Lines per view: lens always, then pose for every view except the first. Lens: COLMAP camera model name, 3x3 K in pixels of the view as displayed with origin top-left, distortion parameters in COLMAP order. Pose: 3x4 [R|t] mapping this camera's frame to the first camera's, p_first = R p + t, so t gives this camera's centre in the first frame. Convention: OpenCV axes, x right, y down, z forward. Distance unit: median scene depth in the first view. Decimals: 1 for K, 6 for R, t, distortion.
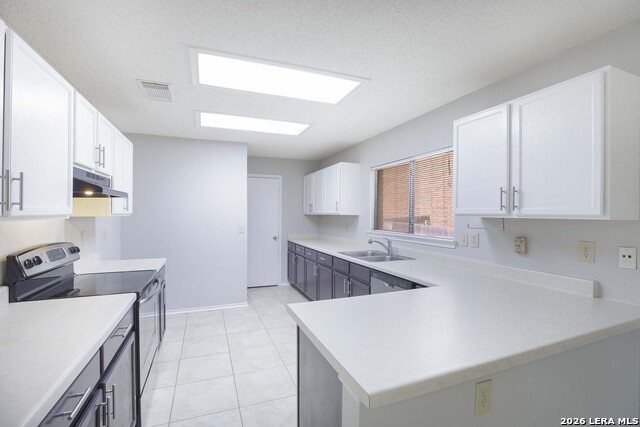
lens RADIAL K [[292.3, 0, 320.6], [0, 292.3, 212.1], [0, 0, 1]] dist [-0.035362, 0.001644]
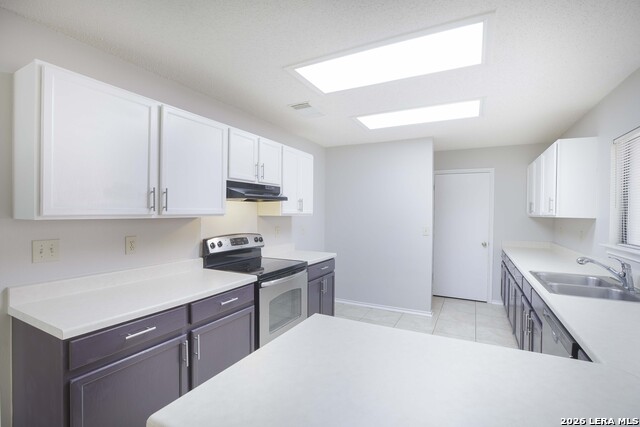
lens RADIAL K [[292.3, 0, 318.0], [0, 292.3, 213.3], [0, 0, 1]] dist [-0.035362, 0.001644]
pose [[0.652290, 0.004616, -0.757956, 0.211486], [-0.003466, 0.999989, 0.003107, -0.000232], [0.757962, 0.000600, 0.652298, 0.148166]]
